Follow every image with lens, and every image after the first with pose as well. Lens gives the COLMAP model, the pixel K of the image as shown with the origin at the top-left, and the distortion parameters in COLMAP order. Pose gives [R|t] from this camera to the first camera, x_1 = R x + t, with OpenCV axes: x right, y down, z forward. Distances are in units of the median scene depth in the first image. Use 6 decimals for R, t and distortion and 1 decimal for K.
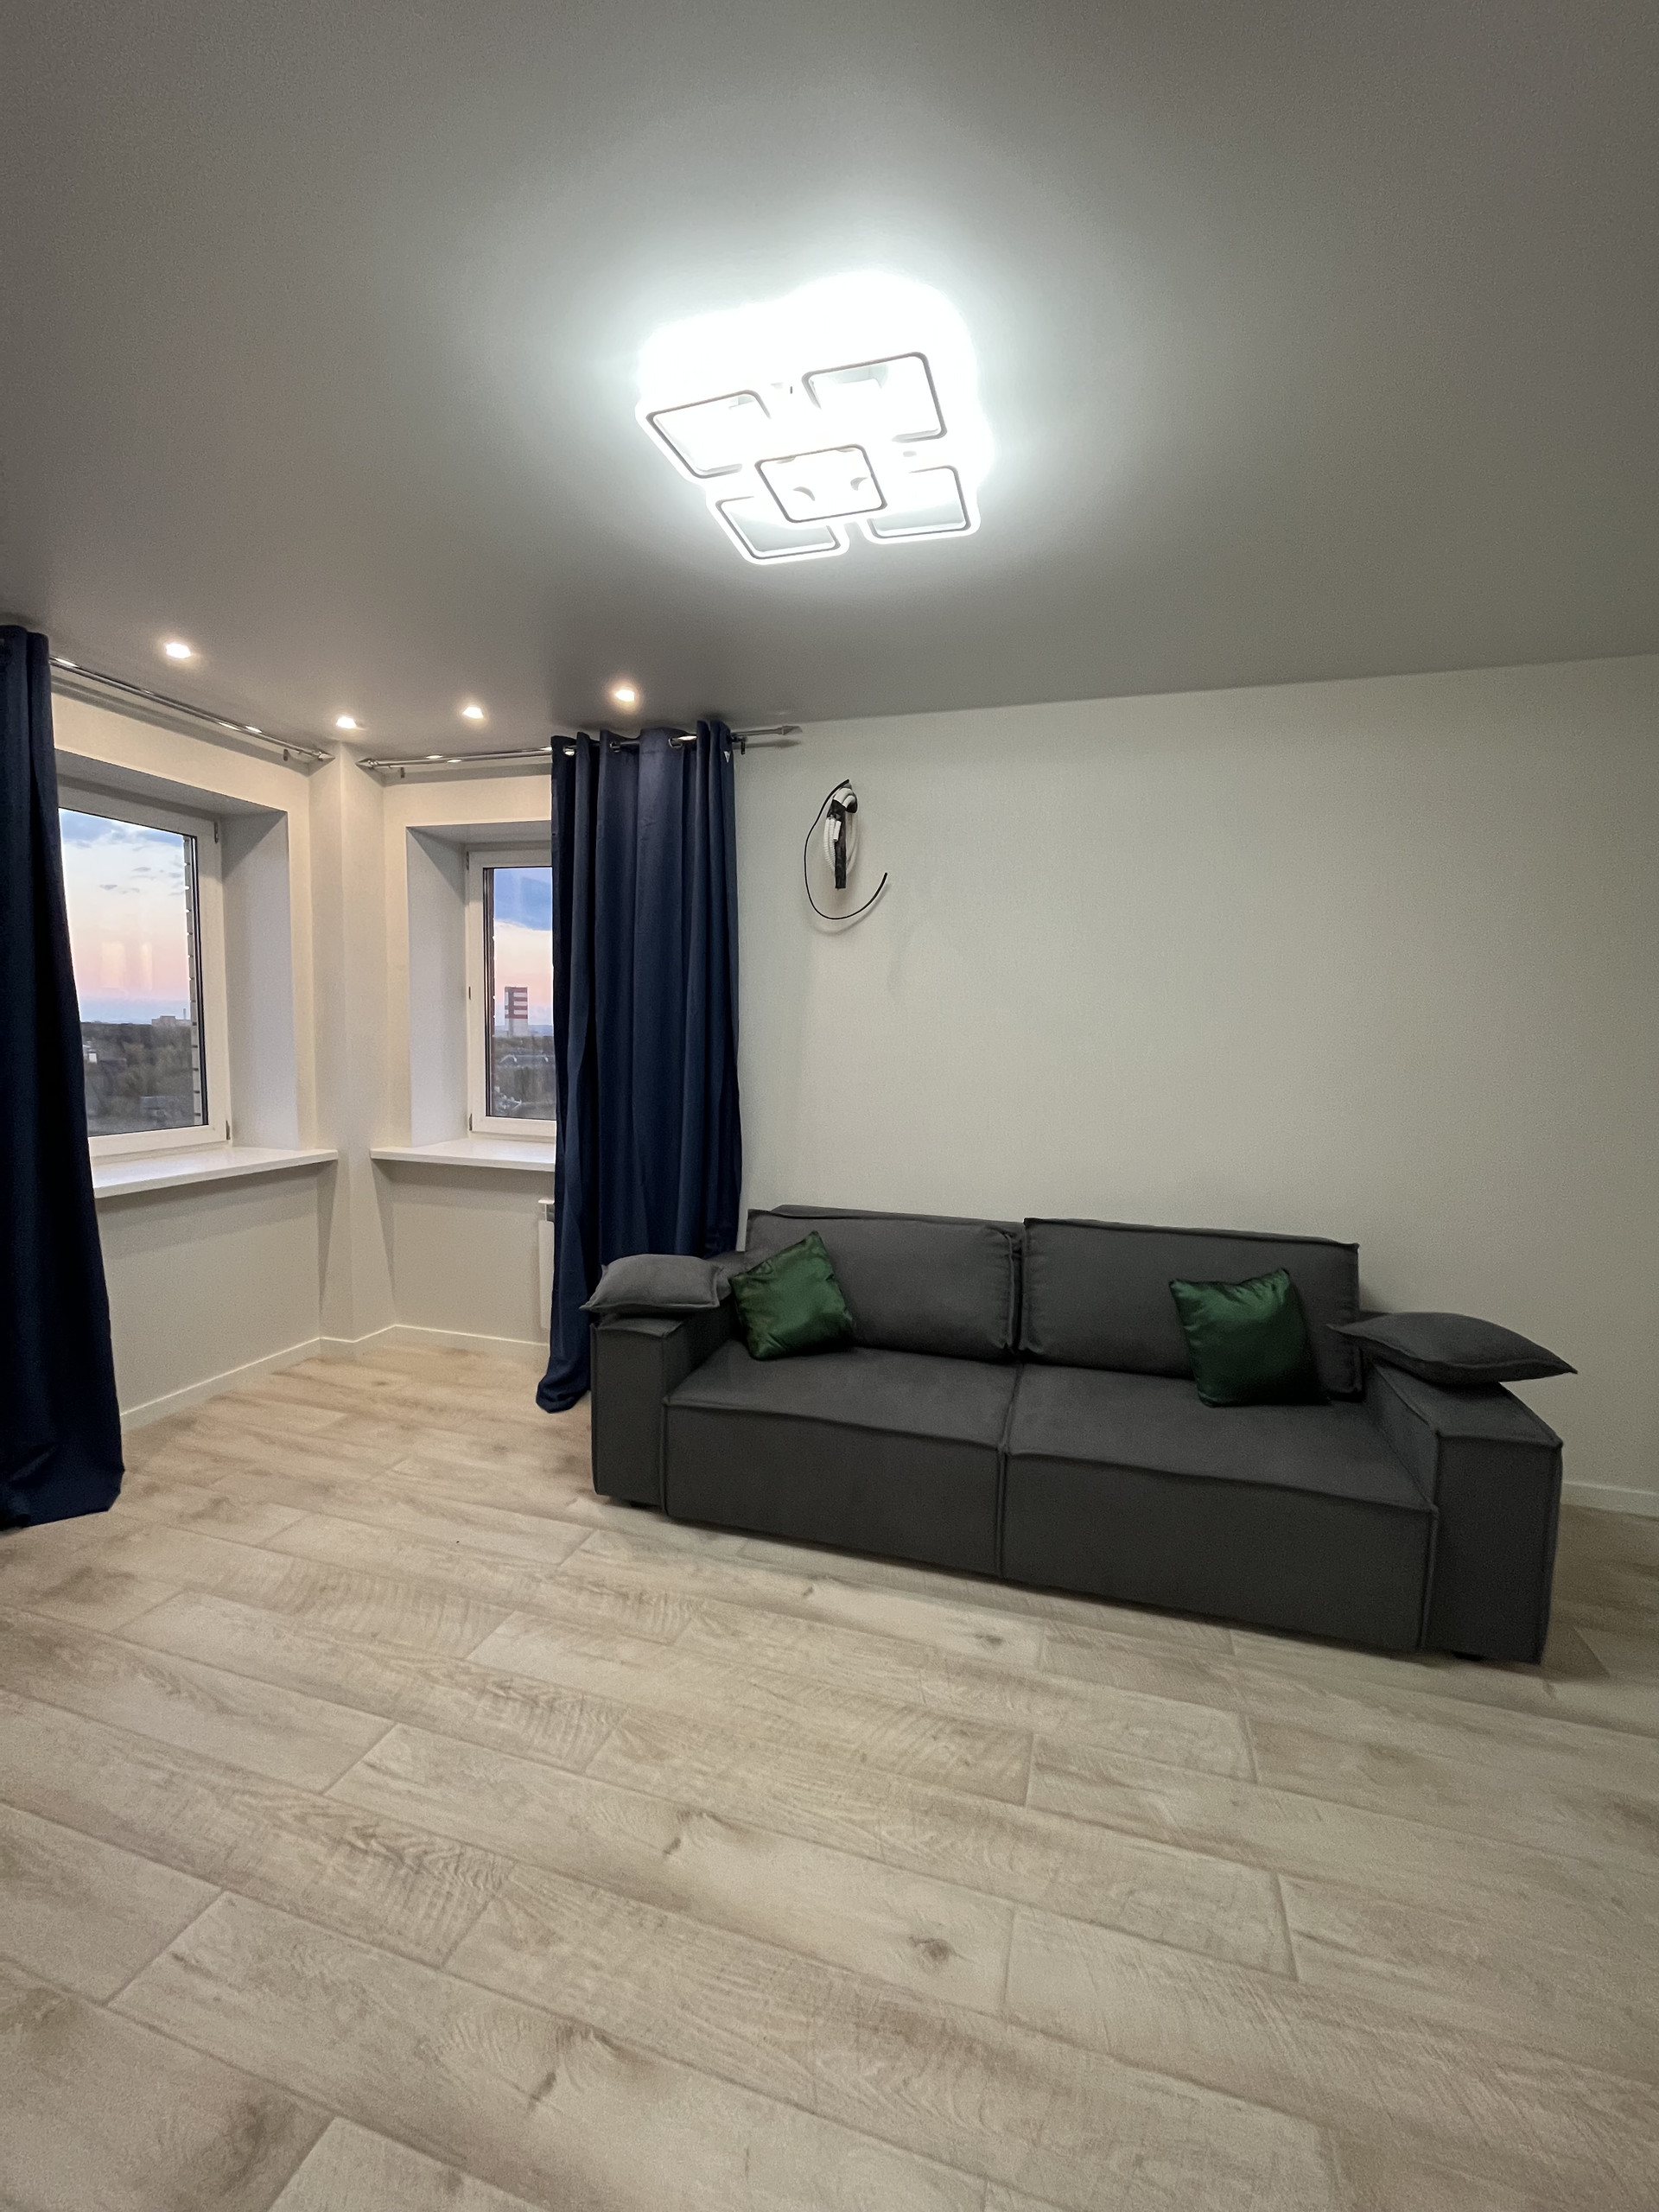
lens RADIAL K [[888.7, 0, 844.5], [0, 888.7, 1105.0], [0, 0, 1]] dist [-0.003886, 0.000443]
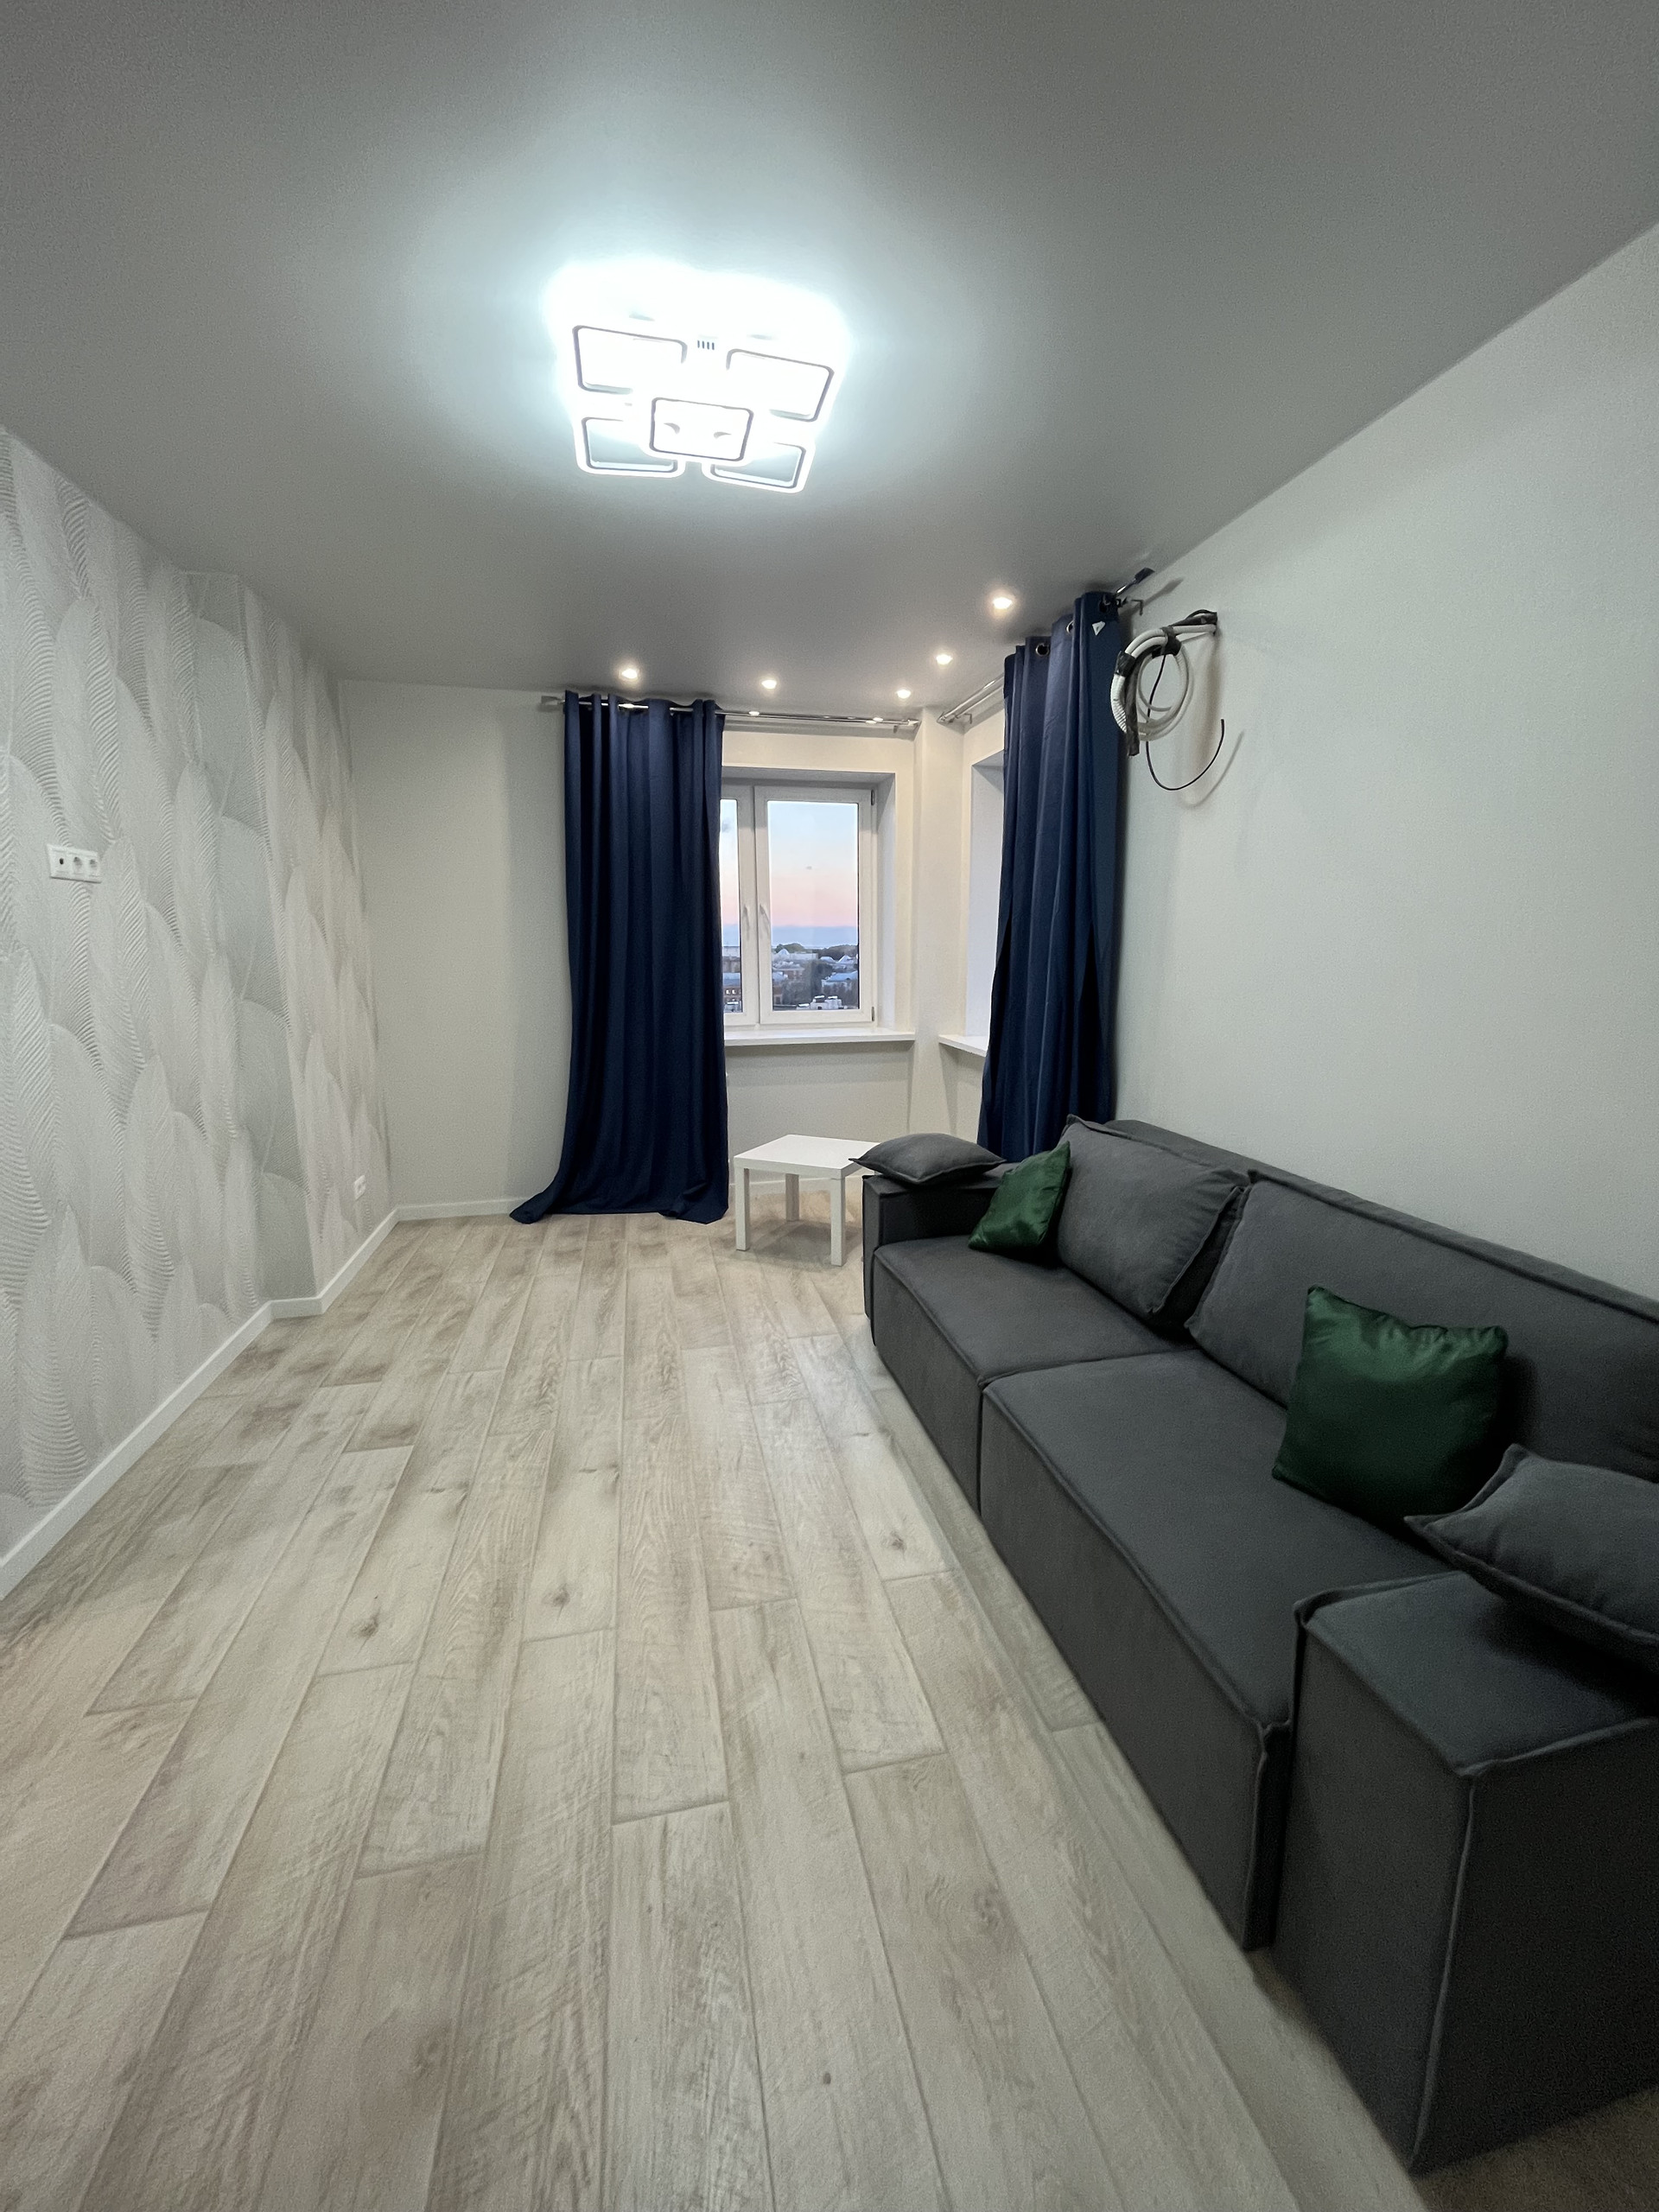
lens RADIAL K [[888.7, 0, 844.5], [0, 888.7, 1105.0], [0, 0, 1]] dist [-0.003886, 0.000443]
pose [[0.492987, 0.133442, -0.859742, 0.833419], [-0.057181, 0.991001, 0.121026, 0.005528], [0.868155, -0.010503, 0.496181, 0.423798]]
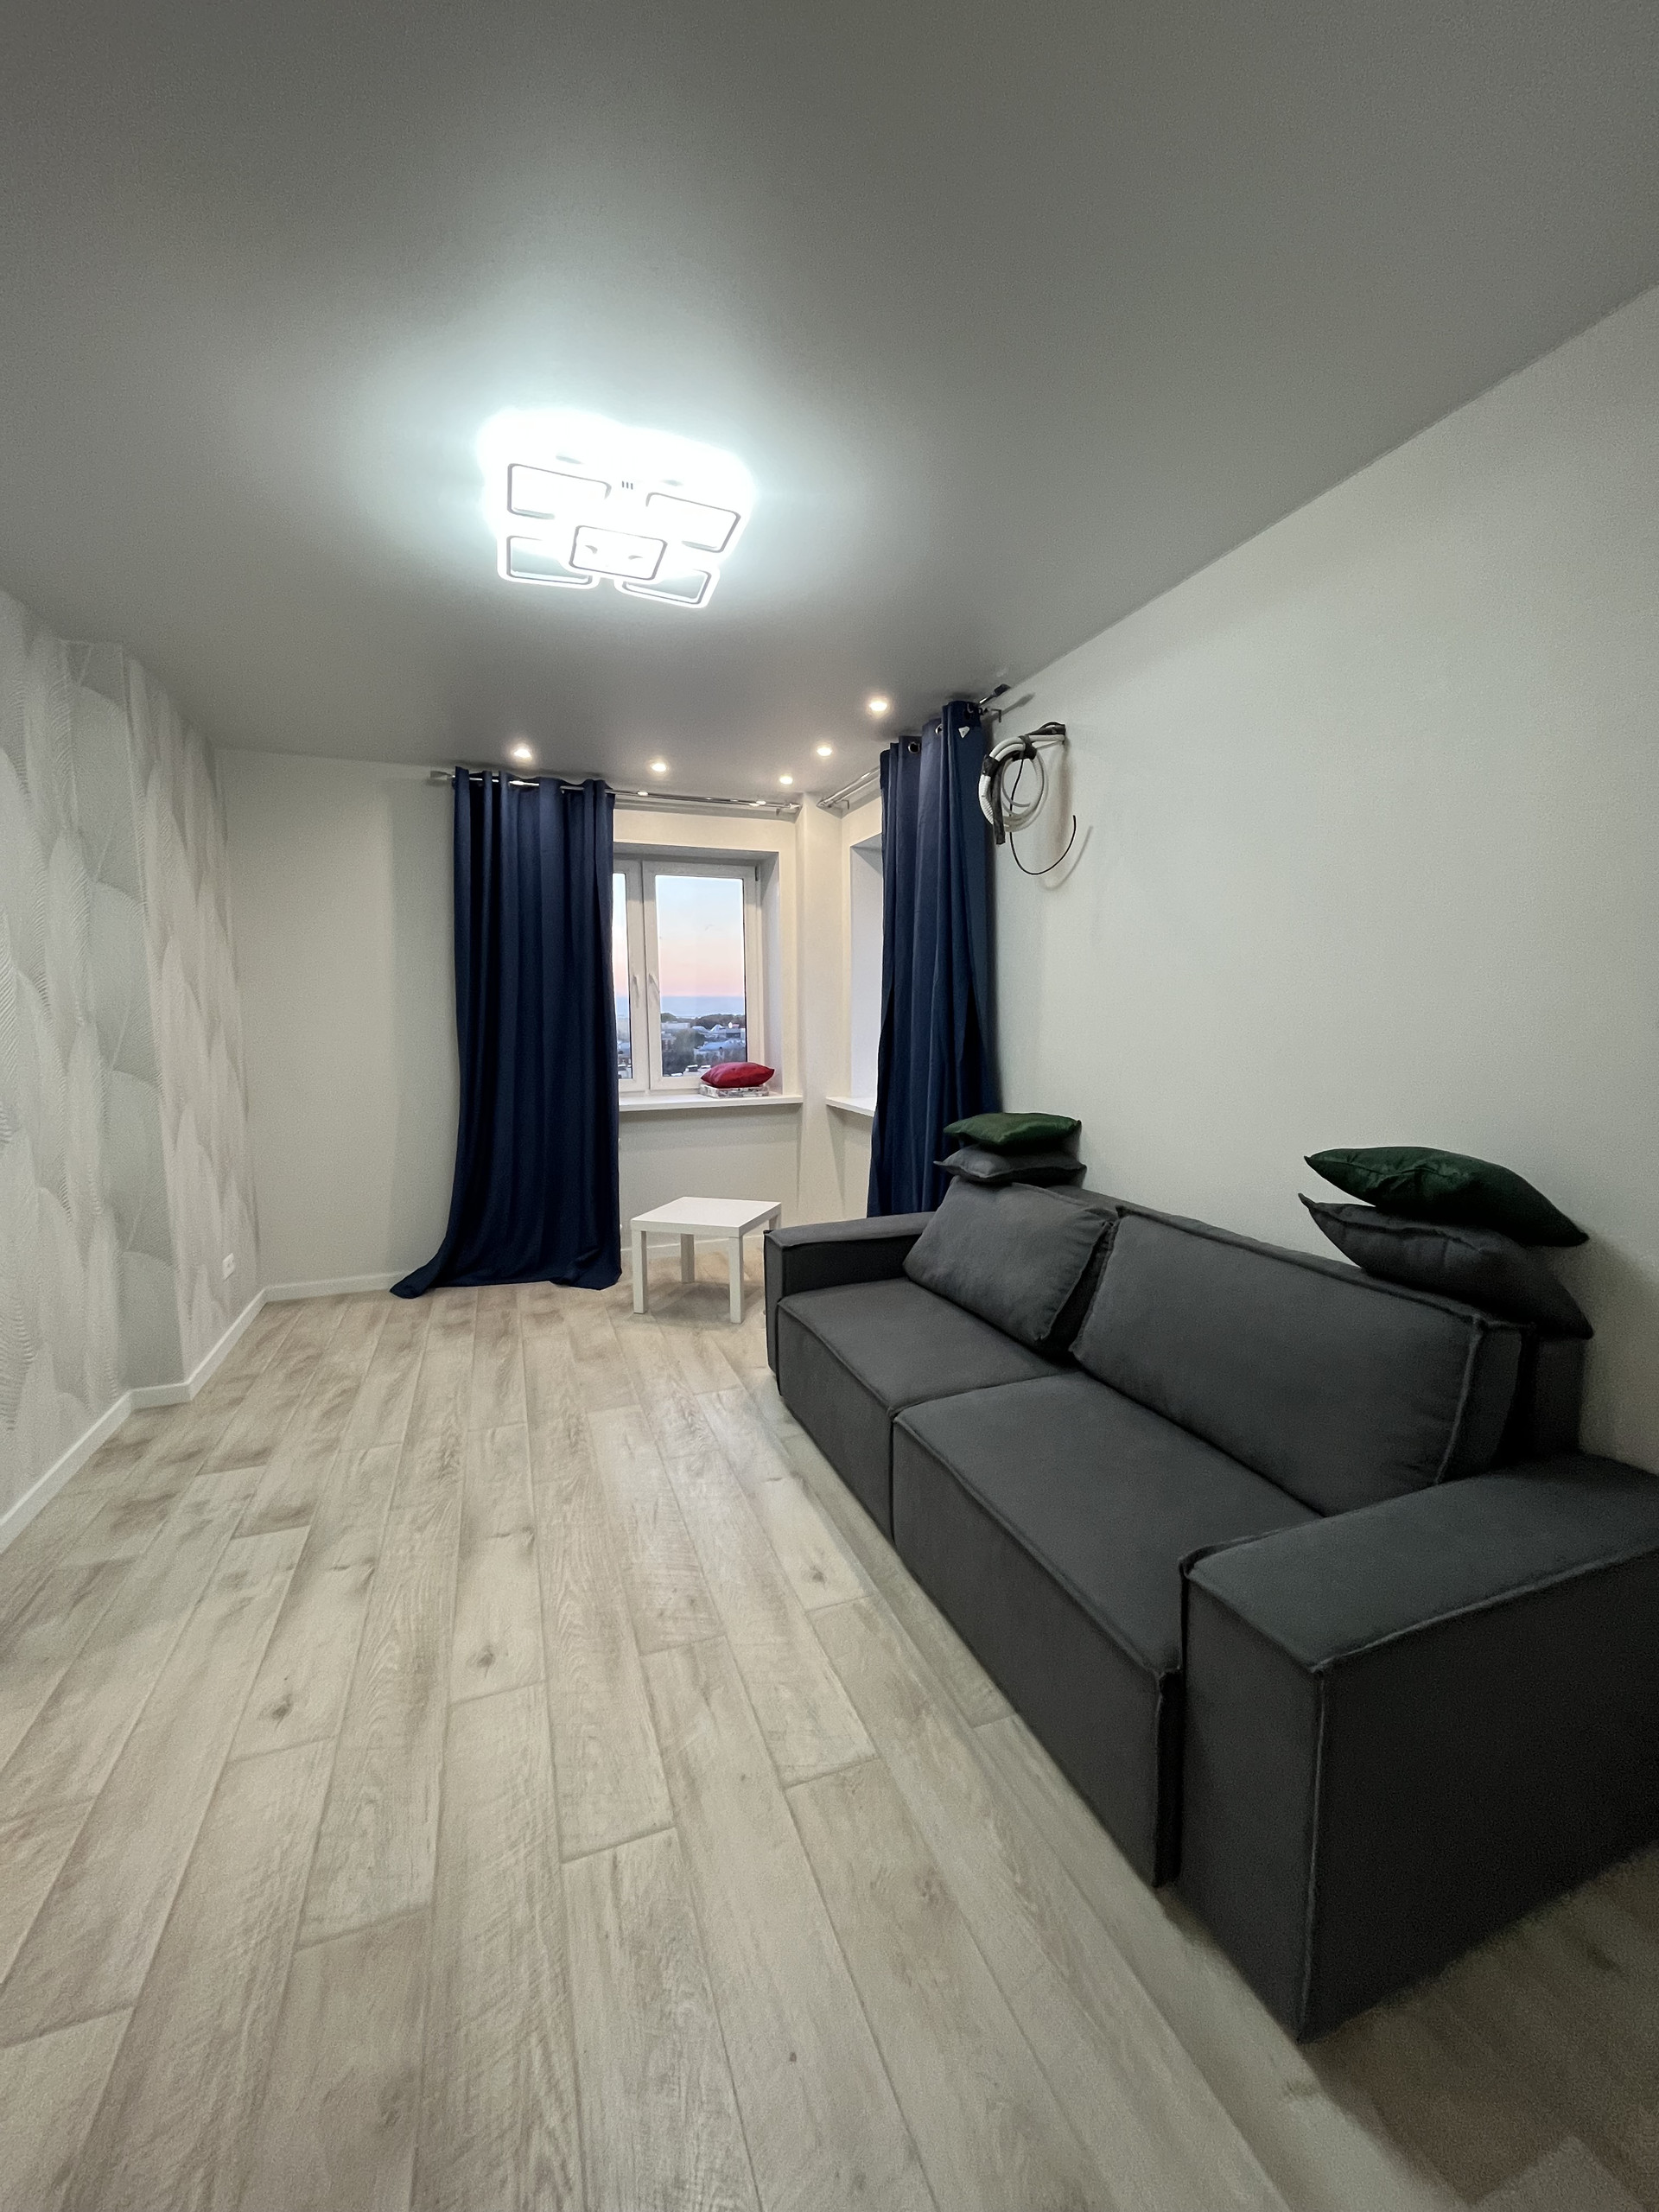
lens RADIAL K [[889.6, 0, 842.8], [0, 889.6, 1102.8], [0, 0, 1]] dist [-0.002788, 0.000098]
pose [[0.609996, 0.055578, -0.790453, 0.877714], [-0.044717, 0.998362, 0.035689, 0.016578], [0.791142, 0.013576, 0.611482, 0.351692]]
